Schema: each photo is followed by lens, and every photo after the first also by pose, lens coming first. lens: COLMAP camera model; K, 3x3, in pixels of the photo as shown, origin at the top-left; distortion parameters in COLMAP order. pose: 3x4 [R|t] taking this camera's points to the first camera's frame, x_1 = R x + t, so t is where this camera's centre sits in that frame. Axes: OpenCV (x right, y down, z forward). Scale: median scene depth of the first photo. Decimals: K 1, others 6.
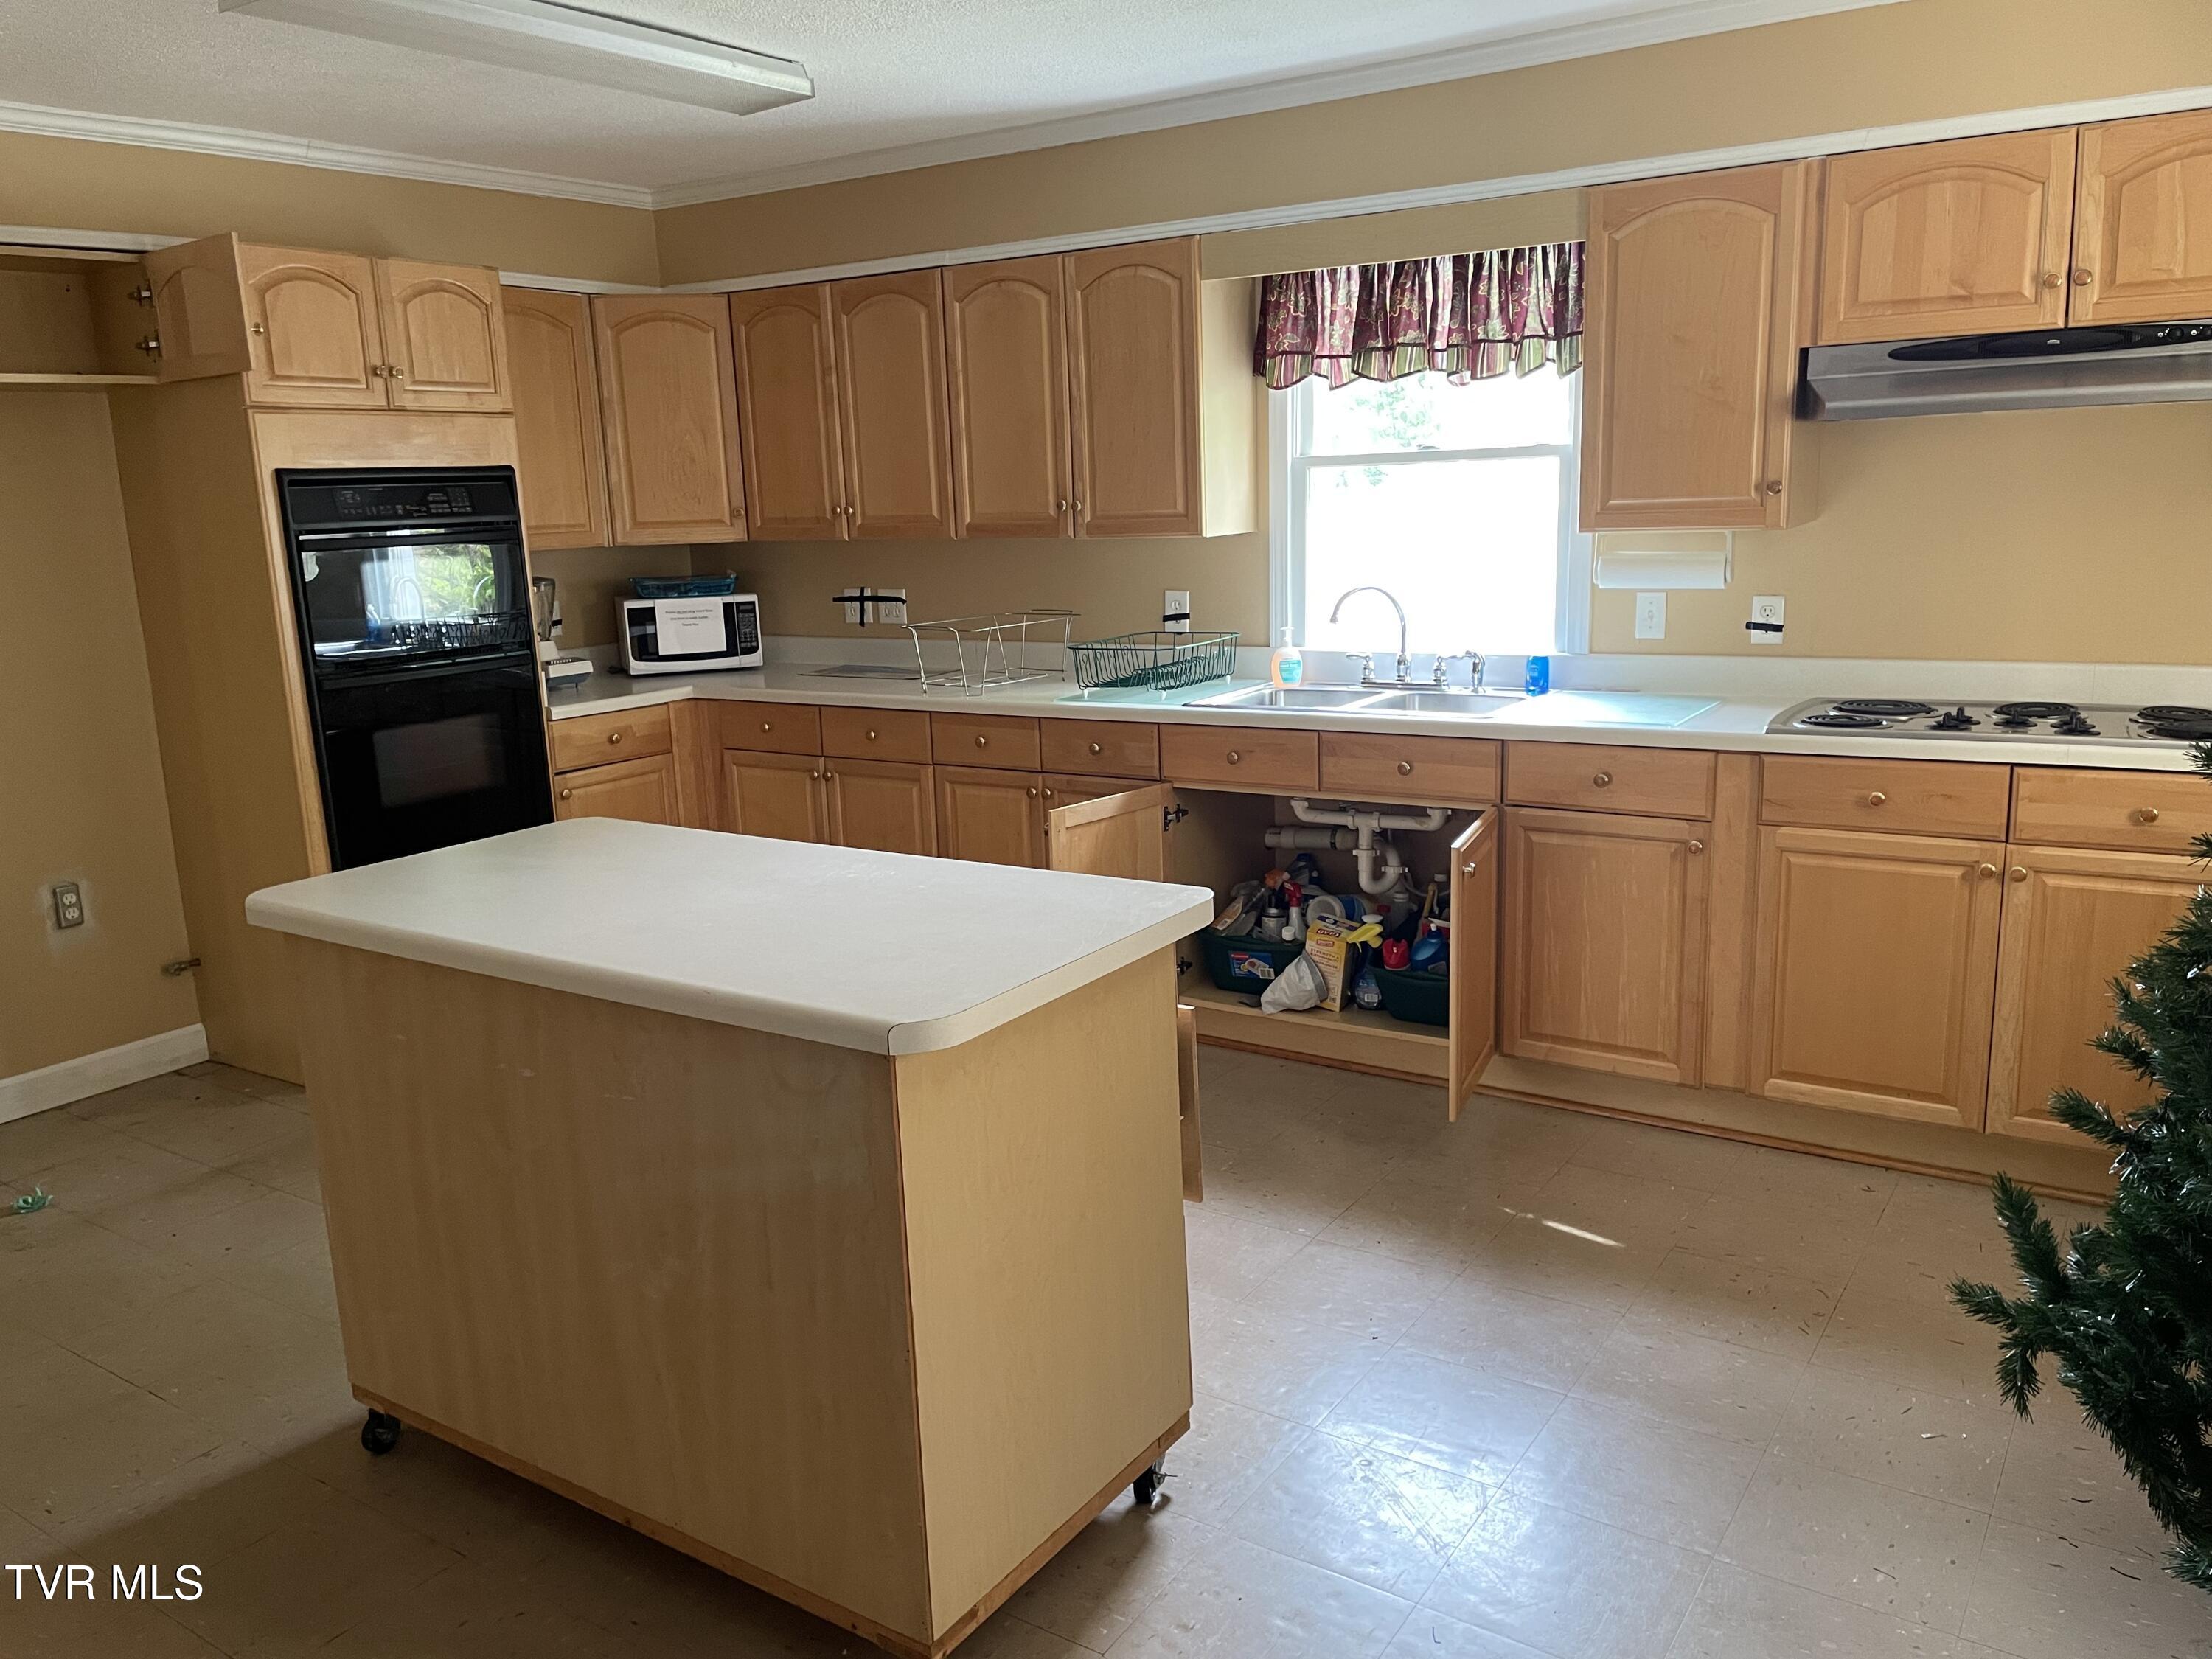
lens RADIAL K [[1670.8, 0, 1068.4], [0, 1670.8, 825.3], [0, 0, 1]] dist [0.099849, -0.139992]
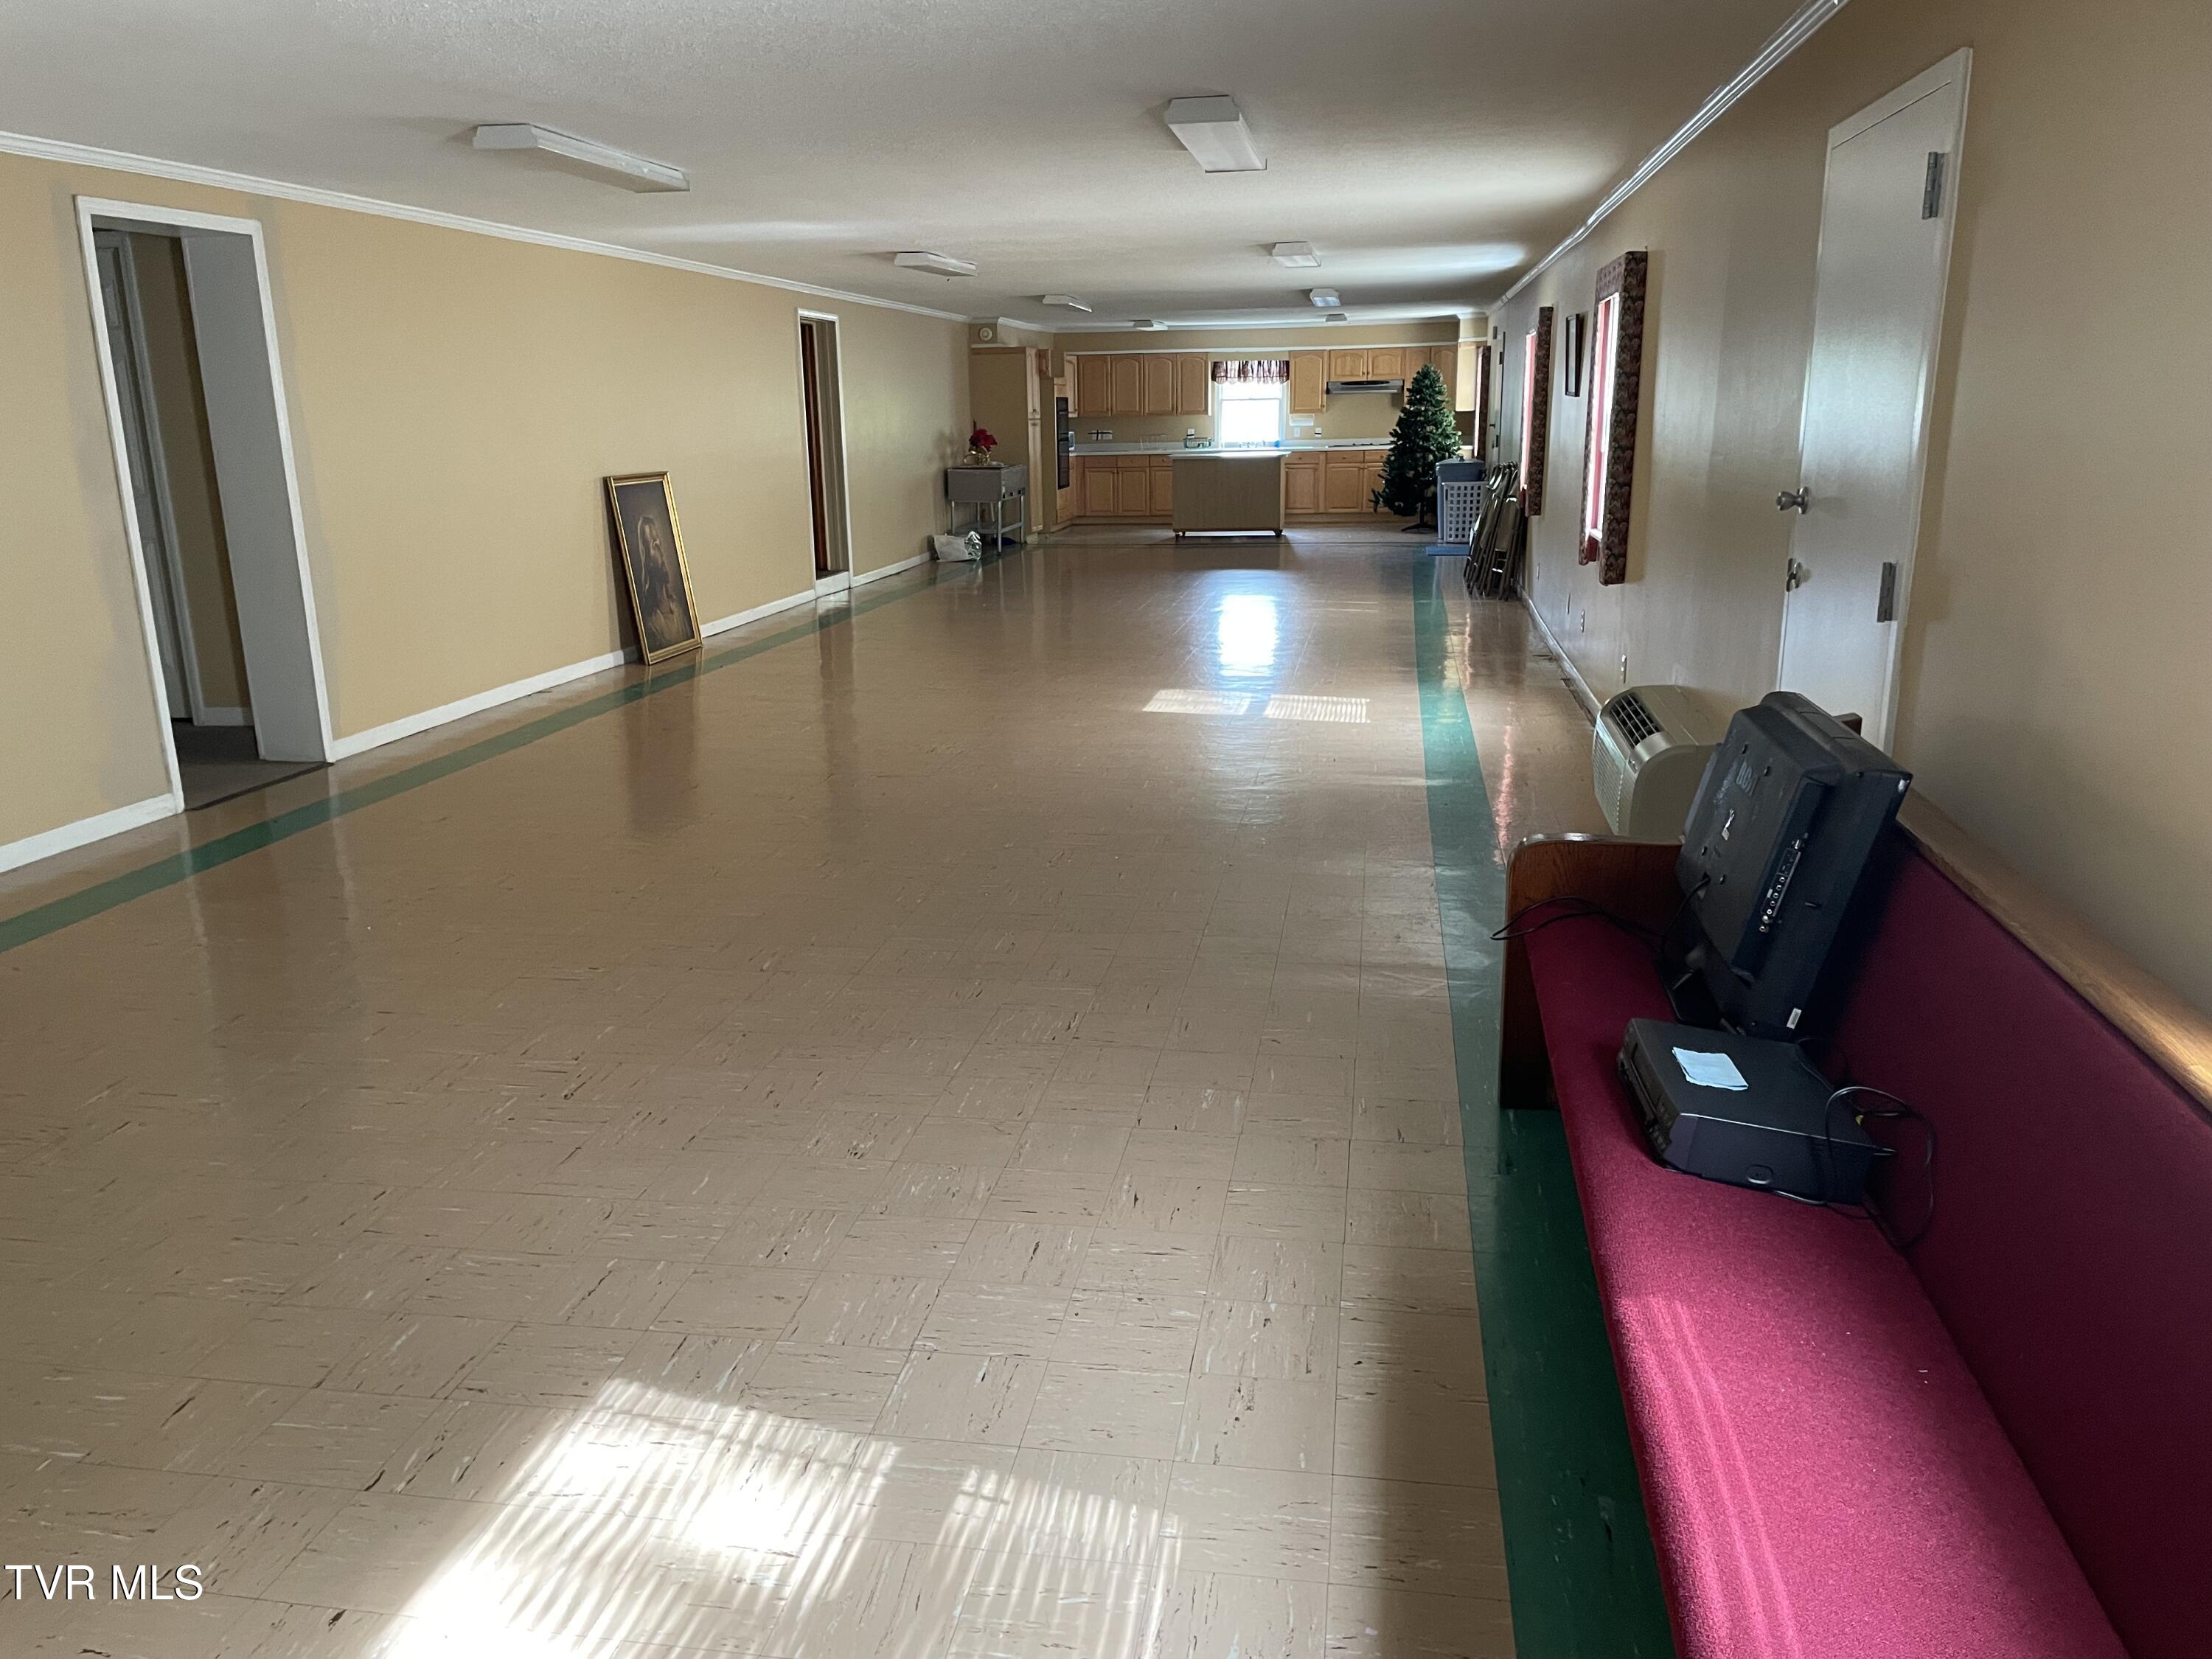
lens RADIAL K [[1656.3, 0, 1107.2], [0, 1656.3, 813.4], [0, 0, 1]] dist [0.094817, -0.124127]
pose [[0.914556, -0.074168, 0.397601, -2.176554], [0.064468, 0.997206, 0.037730, 0.766324], [-0.399288, -0.008874, 0.916782, -3.261638]]
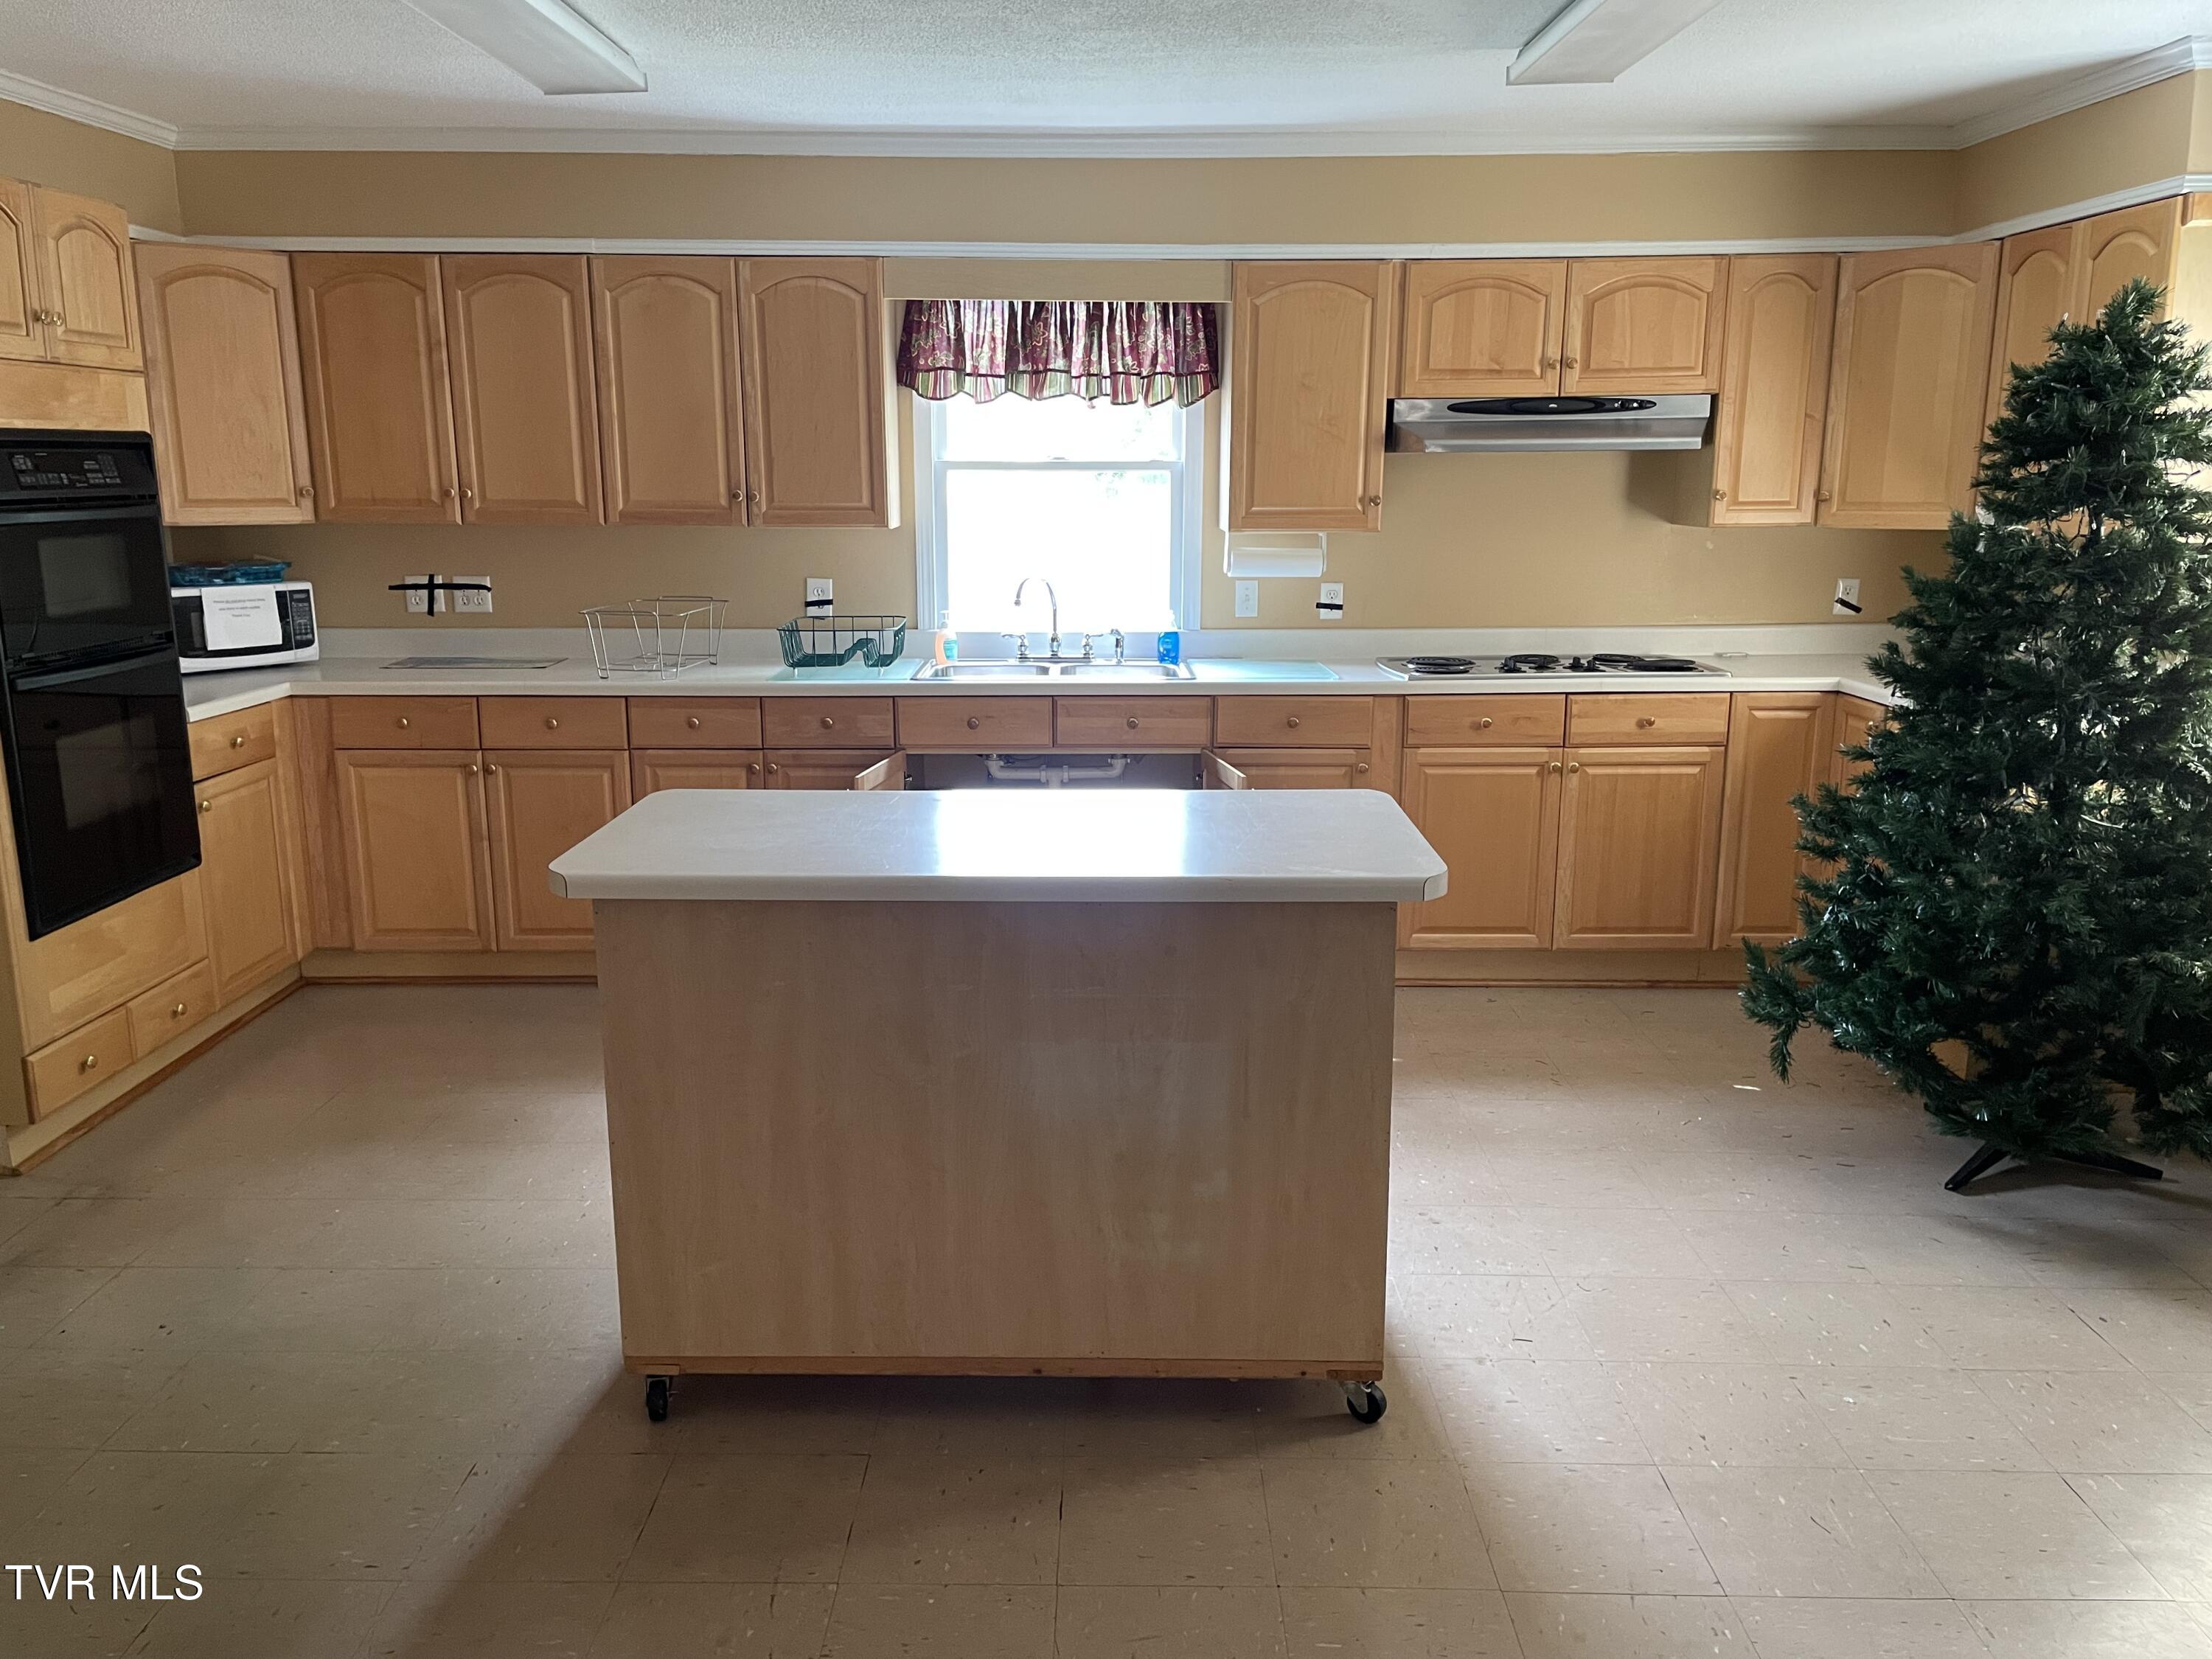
lens RADIAL K [[1656.3, 0, 1107.2], [0, 1656.3, 813.4], [0, 0, 1]] dist [0.094817, -0.124127]
pose [[0.834448, -0.074605, 0.546013, -0.423824], [0.079942, 0.996701, 0.014014, 0.011595], [-0.545257, 0.031956, 0.837659, 0.008349]]
